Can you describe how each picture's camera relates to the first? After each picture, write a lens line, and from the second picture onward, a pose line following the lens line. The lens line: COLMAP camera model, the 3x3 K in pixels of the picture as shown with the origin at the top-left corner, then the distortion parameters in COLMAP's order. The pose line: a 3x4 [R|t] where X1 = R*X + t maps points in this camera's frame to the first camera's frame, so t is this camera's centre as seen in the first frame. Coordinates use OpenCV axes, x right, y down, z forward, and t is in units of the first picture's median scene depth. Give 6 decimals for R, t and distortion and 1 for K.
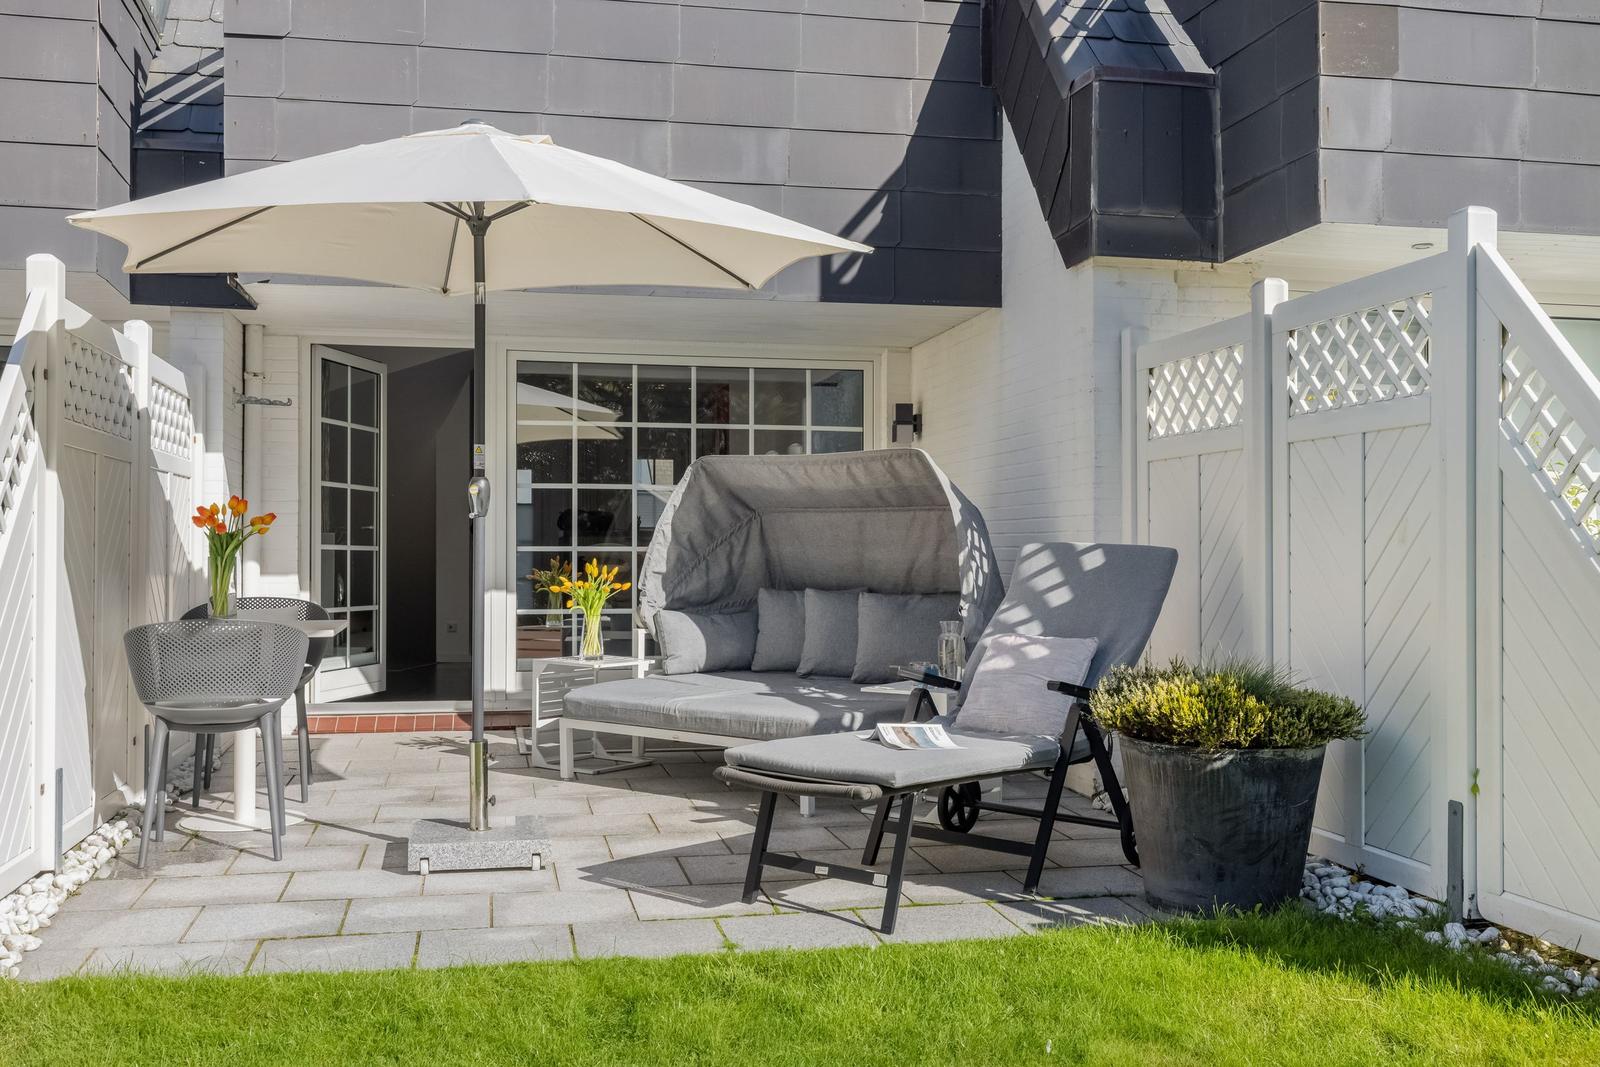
lens RADIAL K [[1545.9, 0, 798.8], [0, 1545.9, 543.5], [0, 0, 1]] dist [-0.000677, 0.000000]
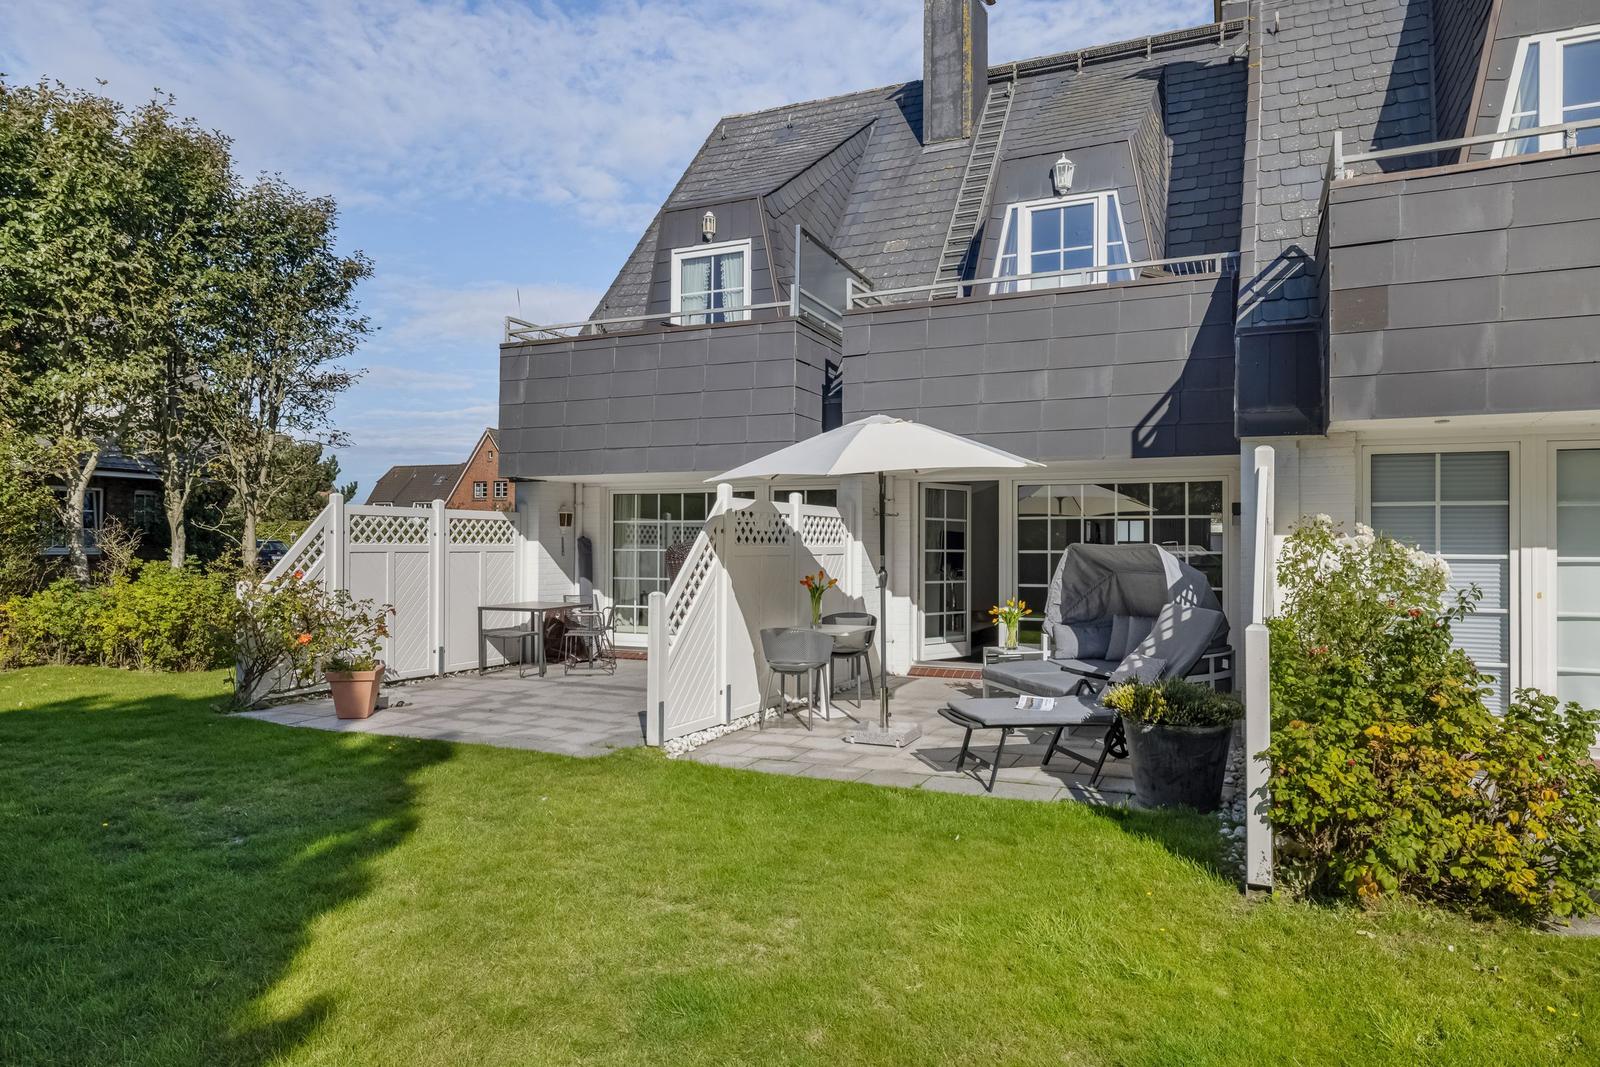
lens RADIAL K [[1003.2, 0, 801.2], [0, 1003.2, 533.2], [0, 0, 1]] dist [-0.009840, -0.001087]
pose [[0.805935, -0.008954, -0.591936, 0.467471], [0.002966, 0.999934, -0.011088, -0.067279], [0.591996, 0.007180, 0.805909, -0.205818]]
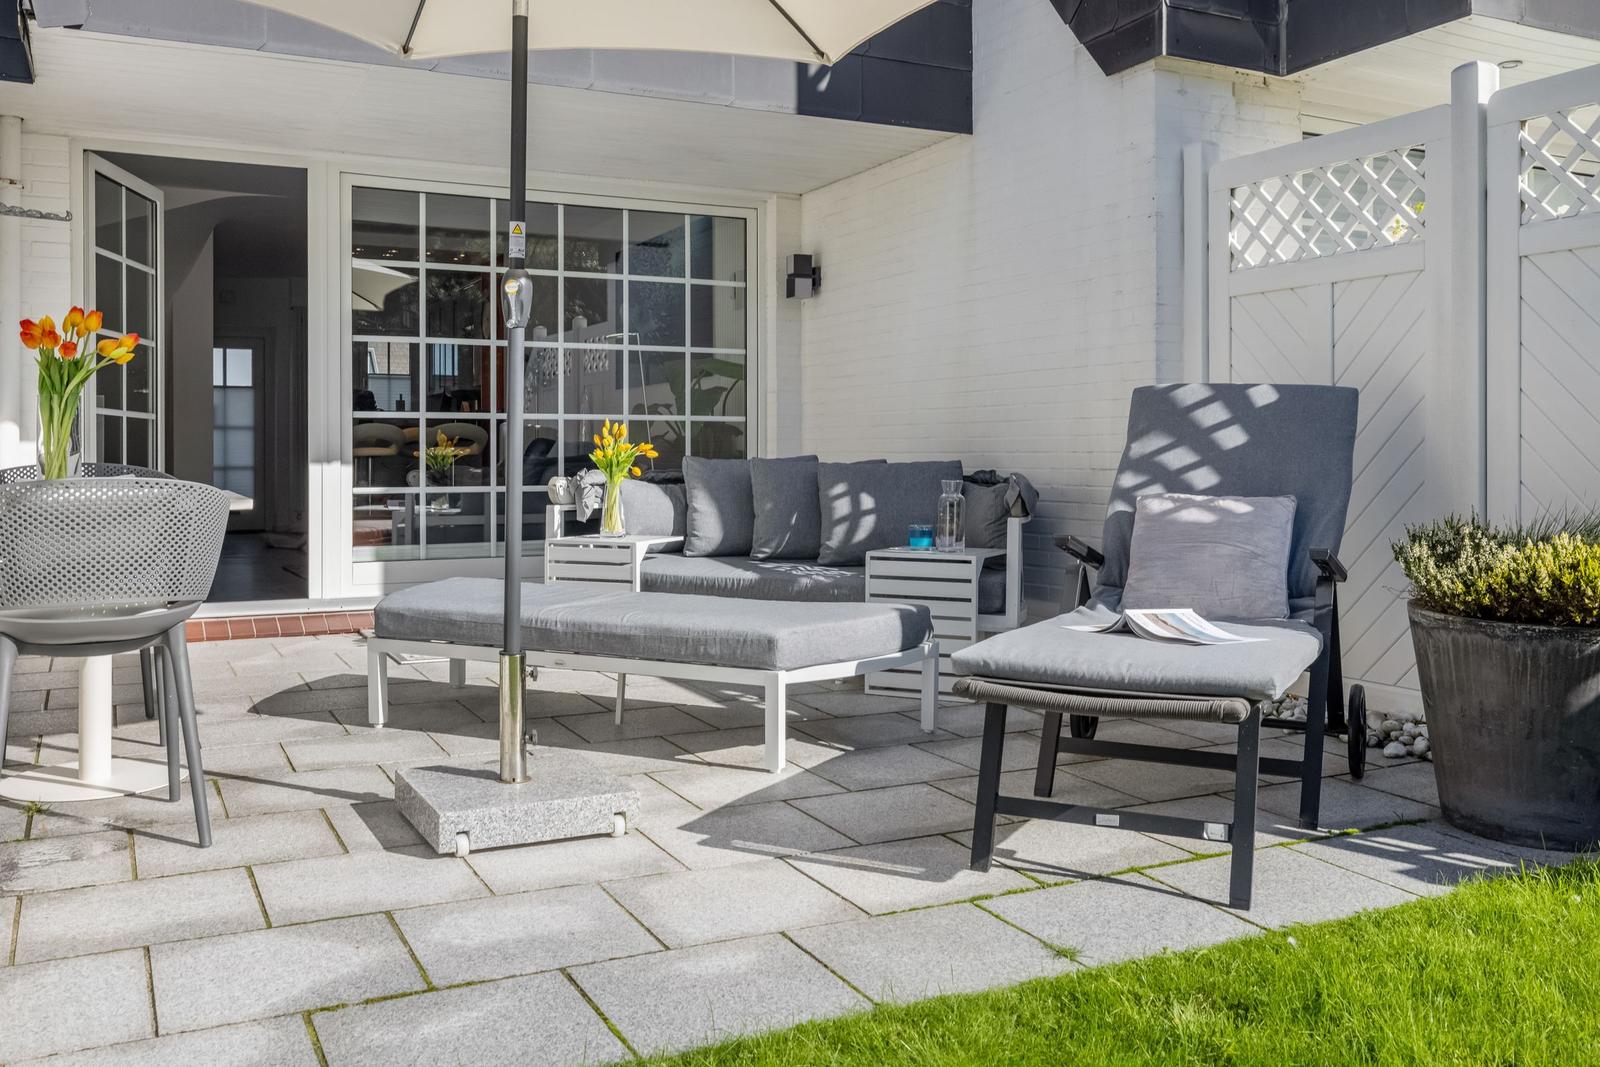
lens RADIAL K [[1407.9, 0, 799.8], [0, 1407.9, 466.0], [0, 0, 1]] dist [0.006908, -0.010789]
pose [[0.967471, -0.004696, 0.252938, -0.201905], [0.001079, 0.999895, 0.014434, 0.029173], [-0.252979, -0.013692, 0.967375, 0.298397]]
